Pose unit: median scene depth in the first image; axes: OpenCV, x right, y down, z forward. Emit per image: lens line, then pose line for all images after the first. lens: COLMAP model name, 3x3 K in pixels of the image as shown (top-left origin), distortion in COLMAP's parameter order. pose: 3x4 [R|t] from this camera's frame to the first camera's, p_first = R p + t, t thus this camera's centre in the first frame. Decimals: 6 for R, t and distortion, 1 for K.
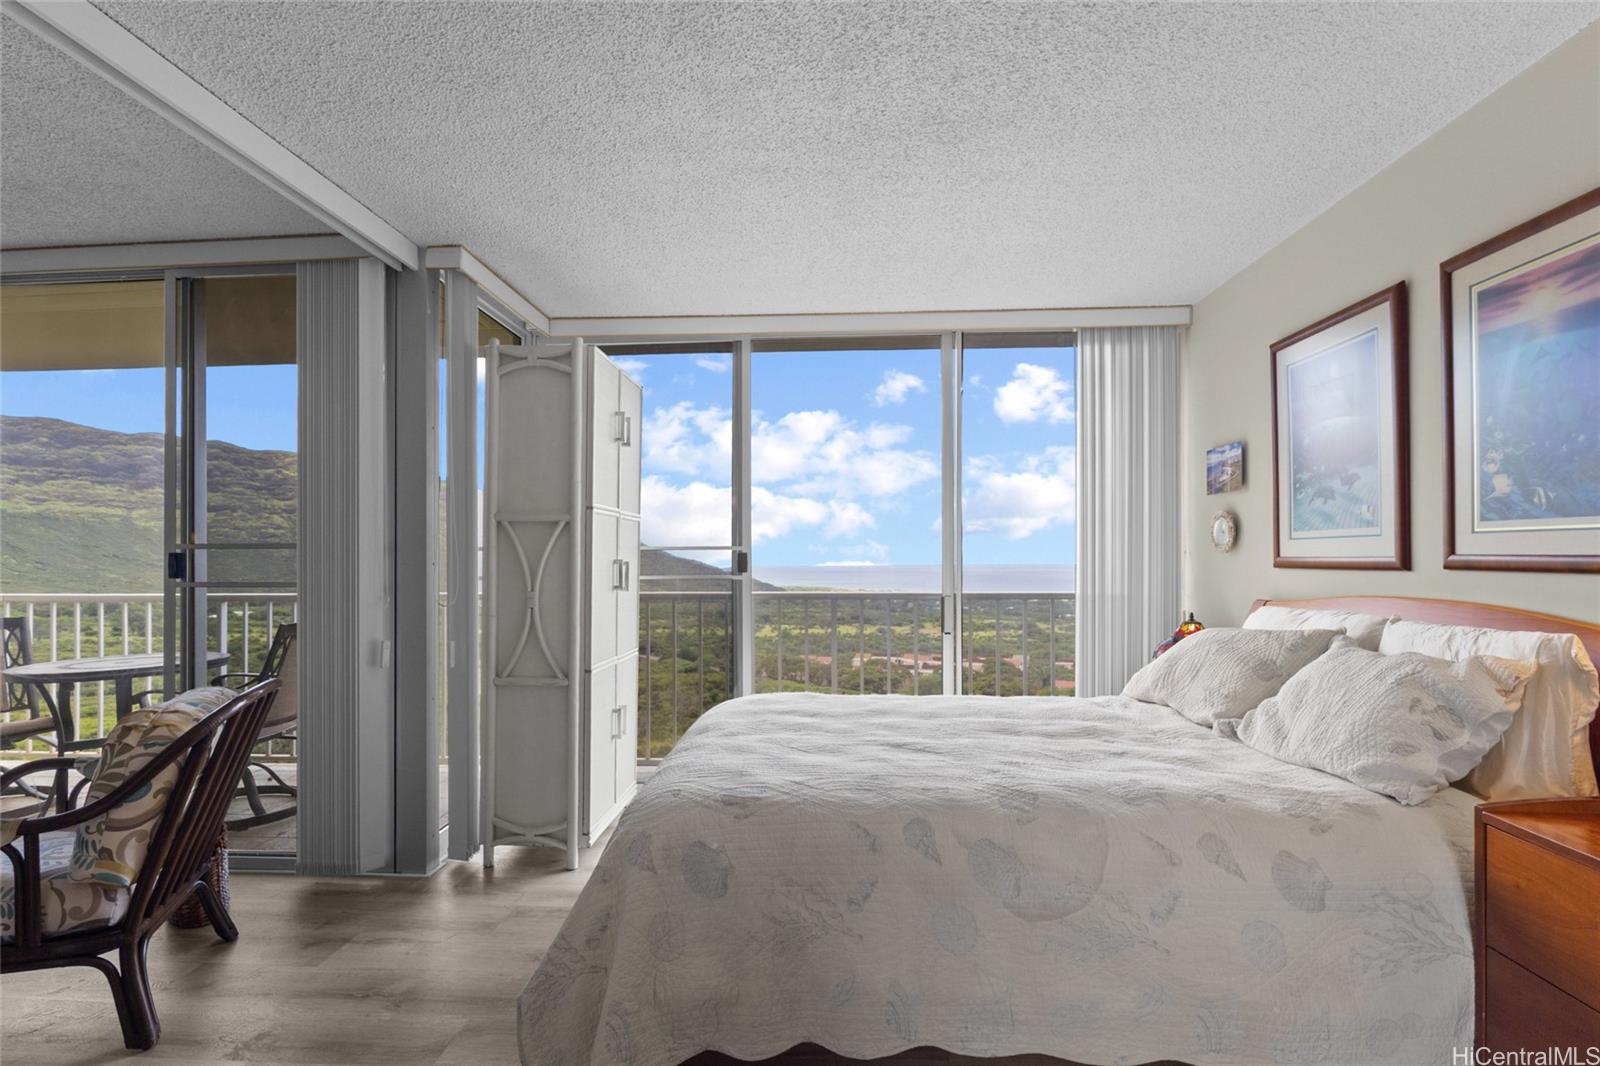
lens RADIAL K [[796.4, 0, 788.8], [0, 796.4, 552.5], [0, 0, 1]] dist [-0.000359, 0.001232]
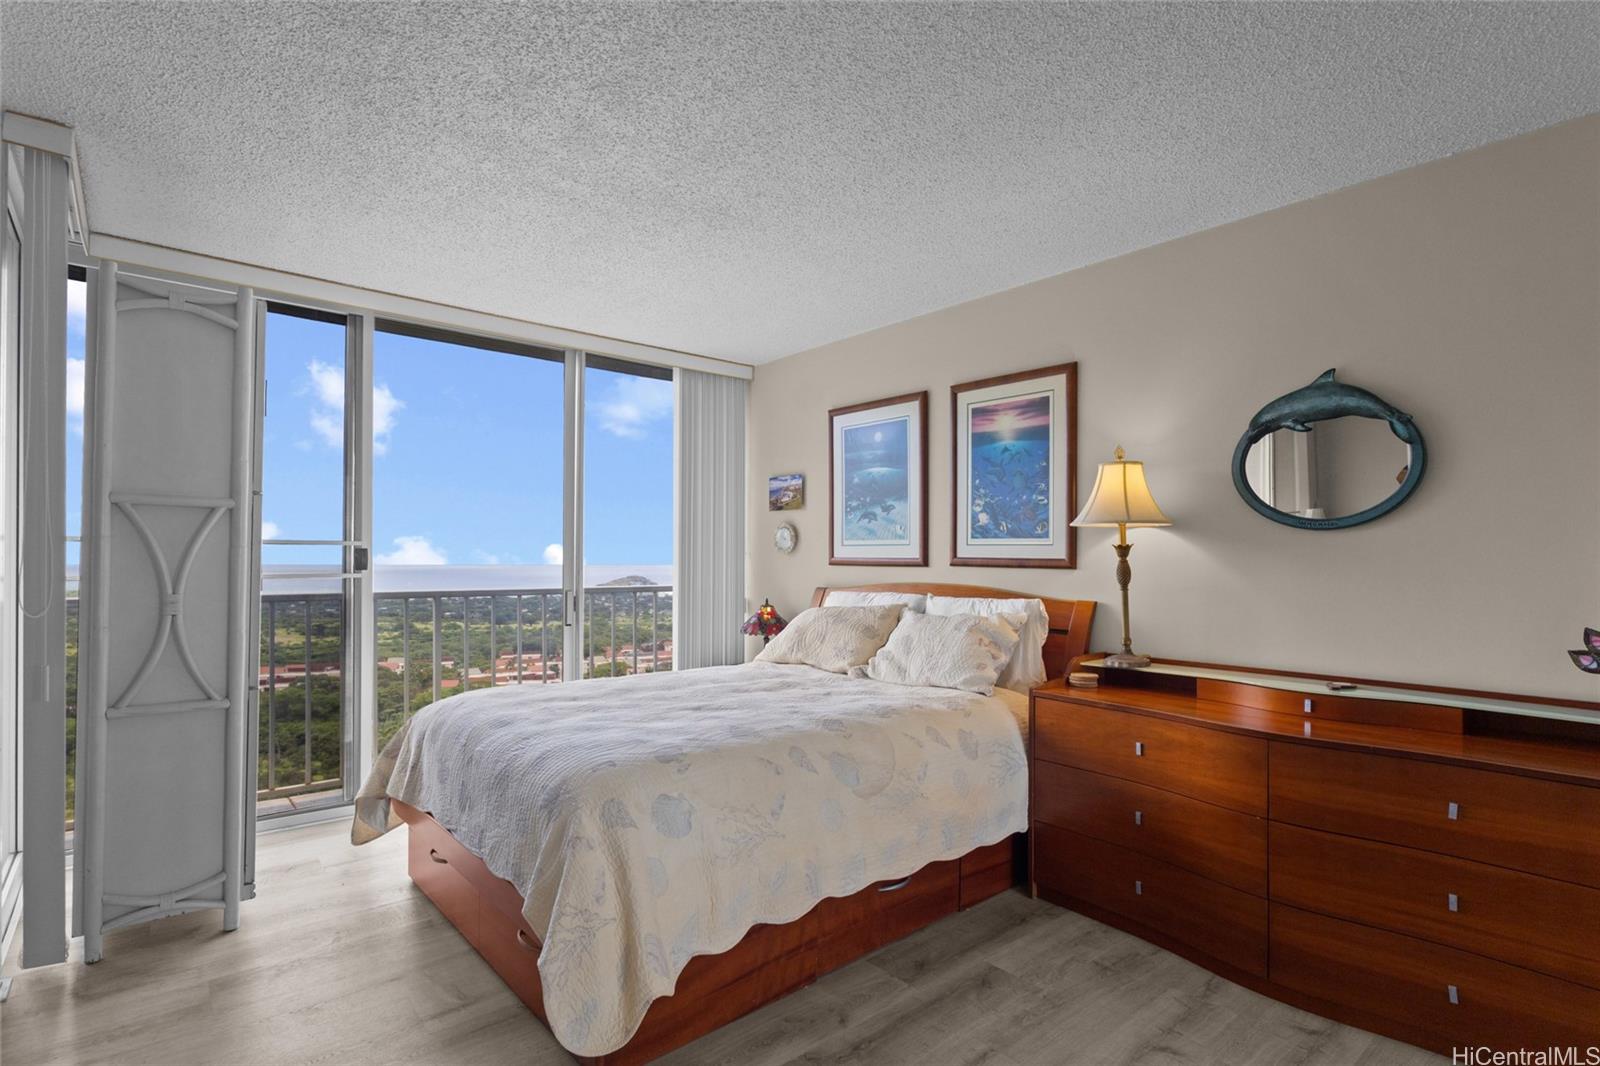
lens RADIAL K [[785.6, 0, 800.7], [0, 785.6, 550.6], [0, 0, 1]] dist [-0.000634, 0.000301]
pose [[0.722421, 0.013382, 0.691324, -0.535373], [-0.013852, 0.999892, -0.004880, 0.000889], [-0.691315, -0.006051, 0.722528, 0.006918]]
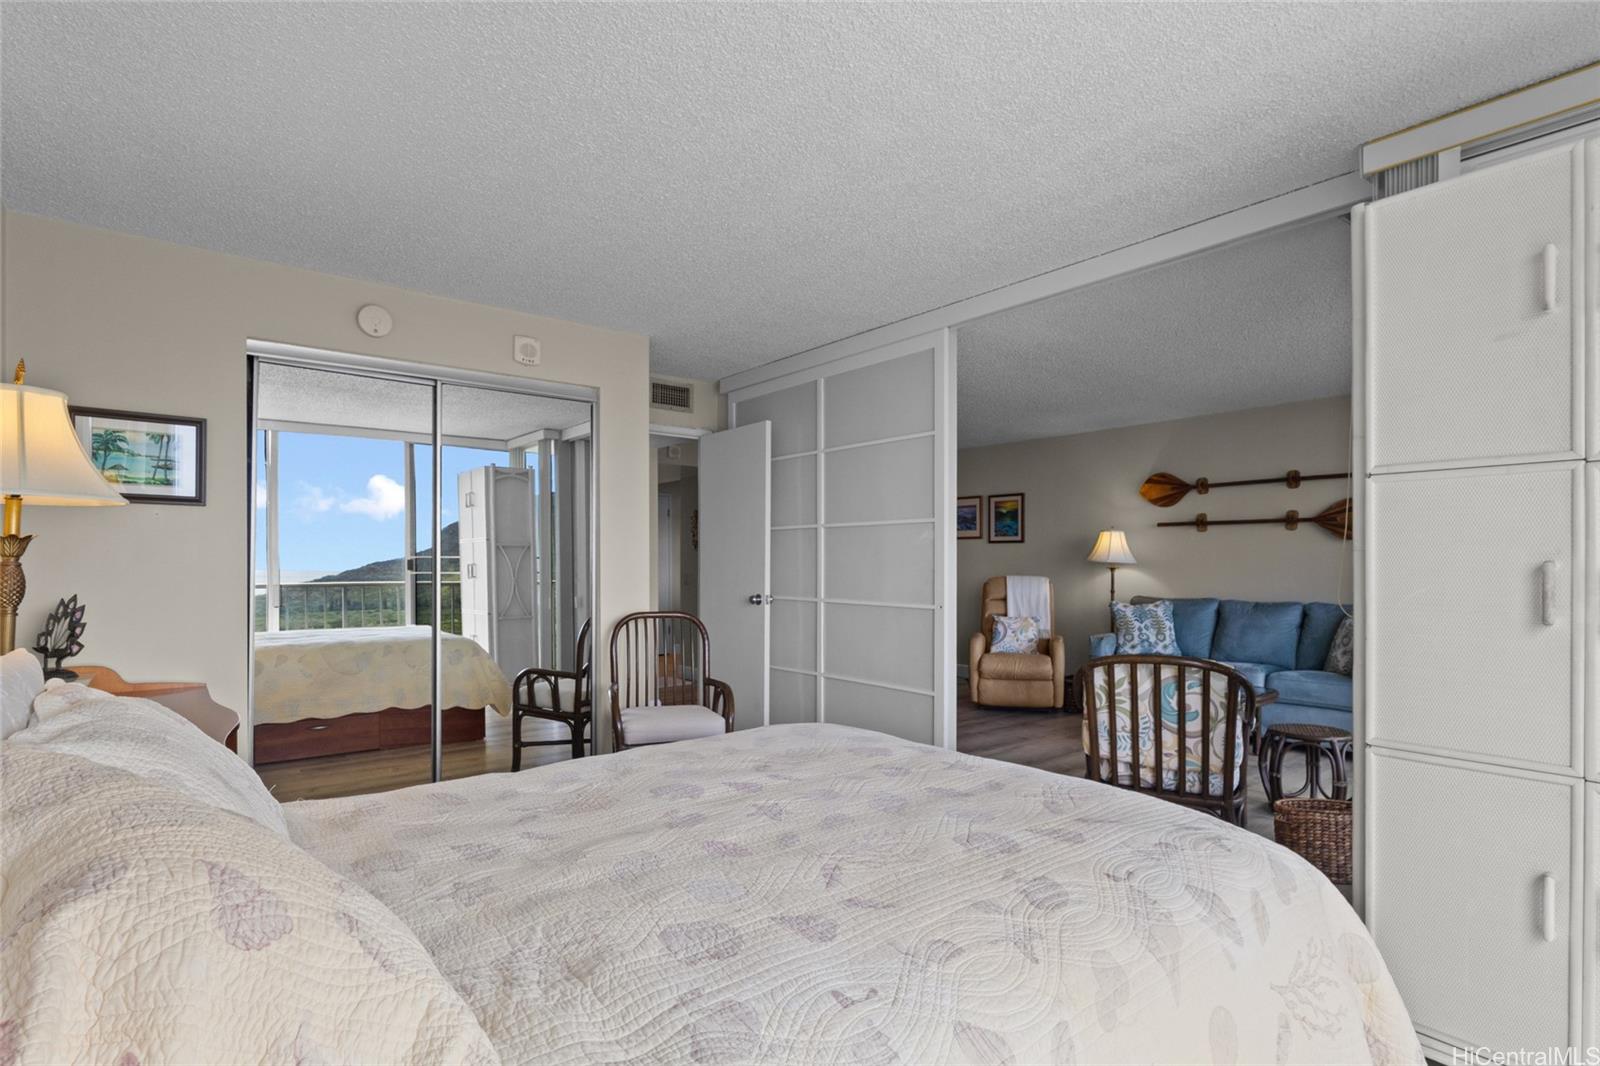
lens RADIAL K [[790.7, 0, 775.2], [0, 790.7, 563.8], [0, 0, 1]] dist [-0.004823, 0.000968]
pose [[-0.758012, 0.004890, -0.652222, 0.634357], [0.008729, 0.999958, -0.002648, 0.011875], [0.652182, -0.007701, -0.758023, 1.527877]]
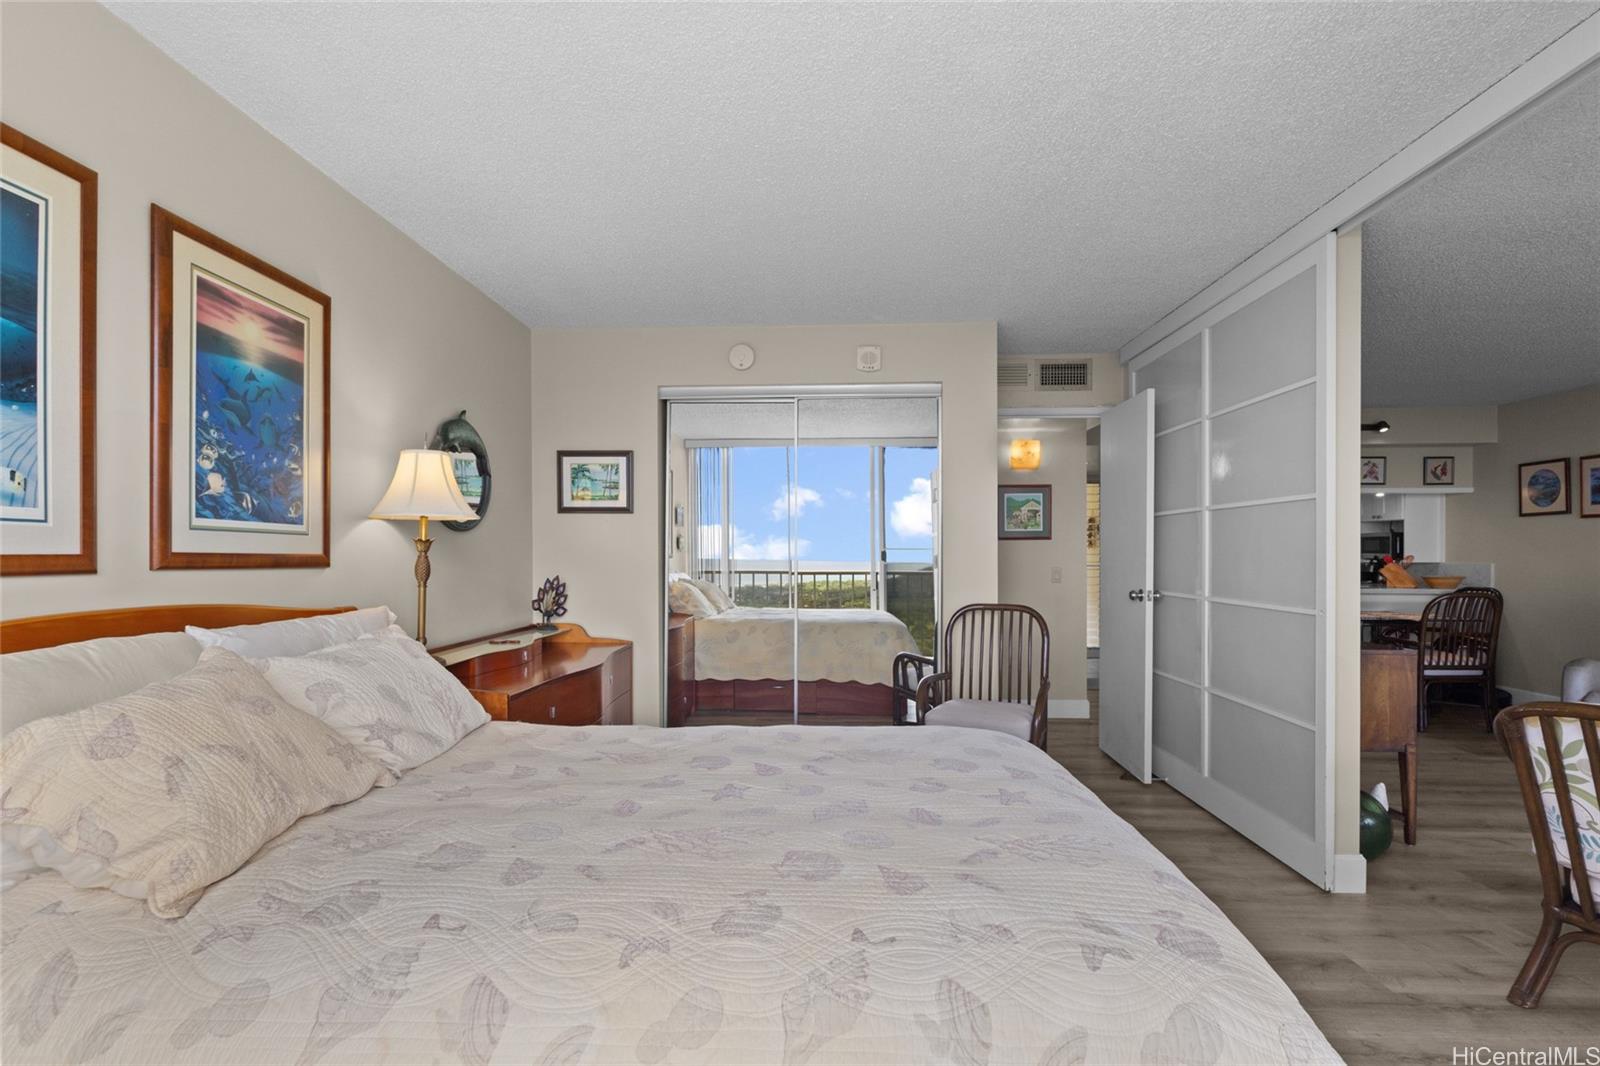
lens RADIAL K [[782.5, 0, 783.7], [0, 782.5, 559.2], [0, 0, 1]] dist [-0.000752, 0.001101]
pose [[-0.999935, 0.006178, 0.009583, 0.143327], [0.006161, 0.999979, -0.001779, 0.014492], [-0.009594, -0.001720, -0.999952, 1.711490]]
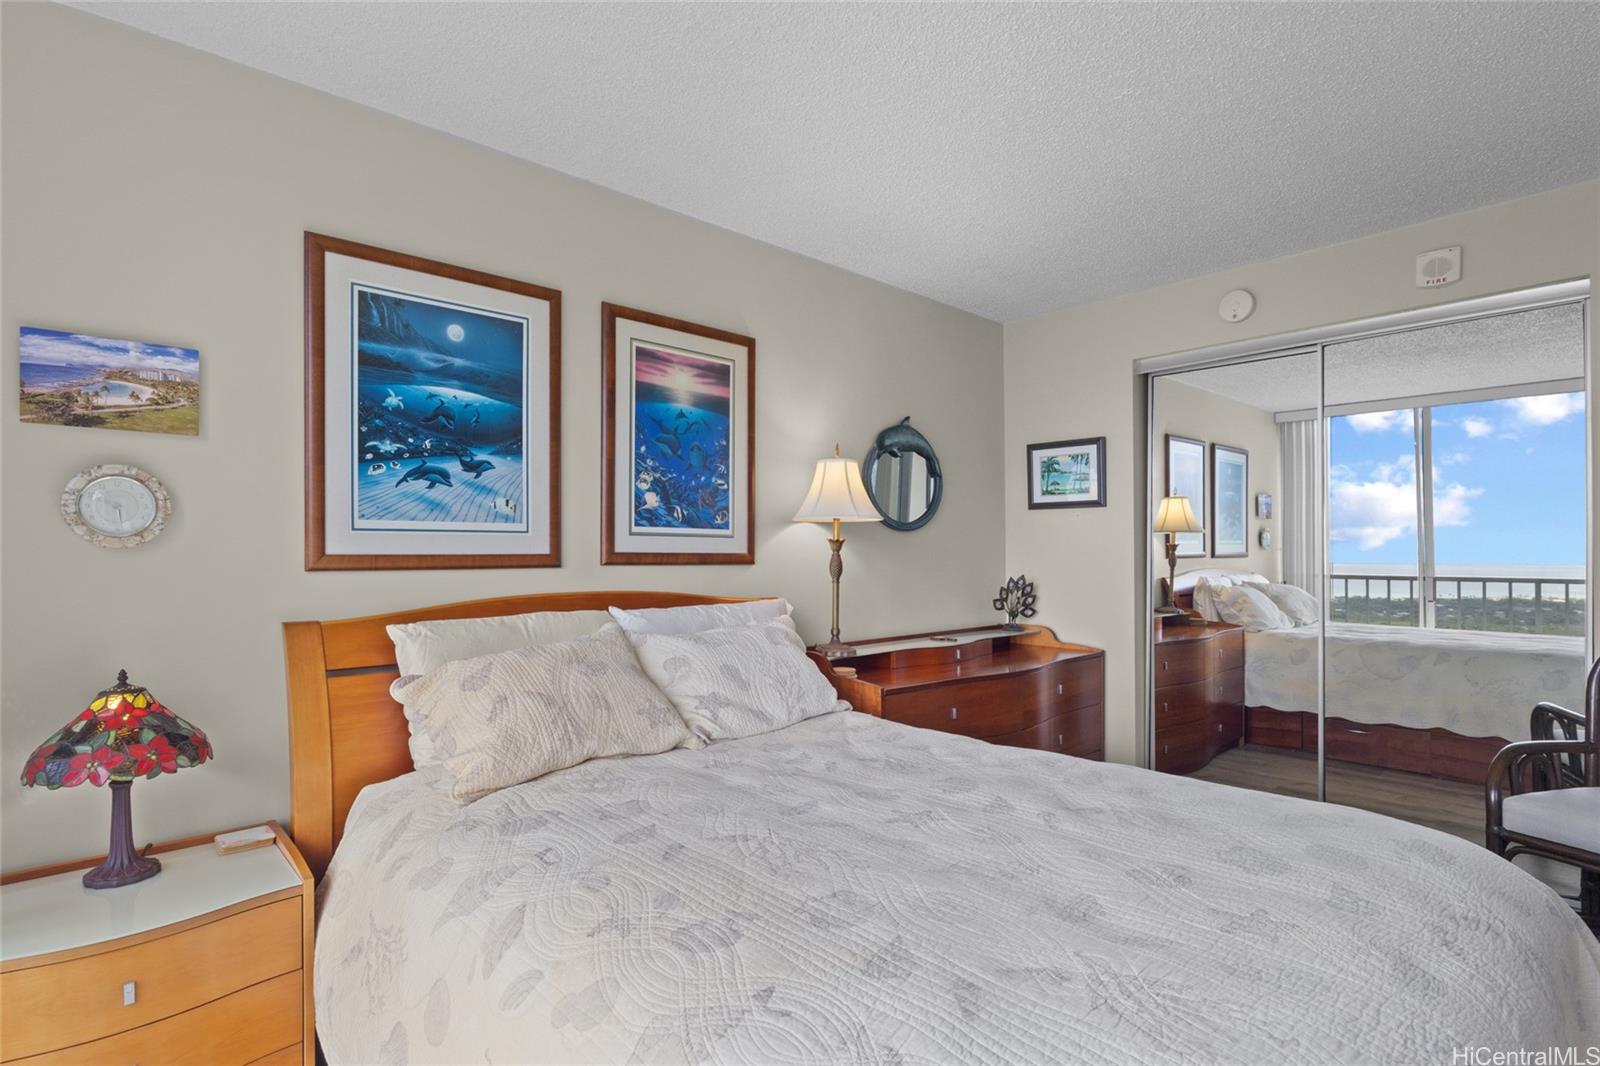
lens RADIAL K [[796.4, 0, 788.8], [0, 796.4, 552.5], [0, 0, 1]] dist [-0.000359, 0.001232]
pose [[-0.709285, 0.008624, 0.704869, -0.178738], [0.001168, 0.999938, -0.011059, 0.015134], [-0.704921, -0.007020, -0.709251, 1.537323]]
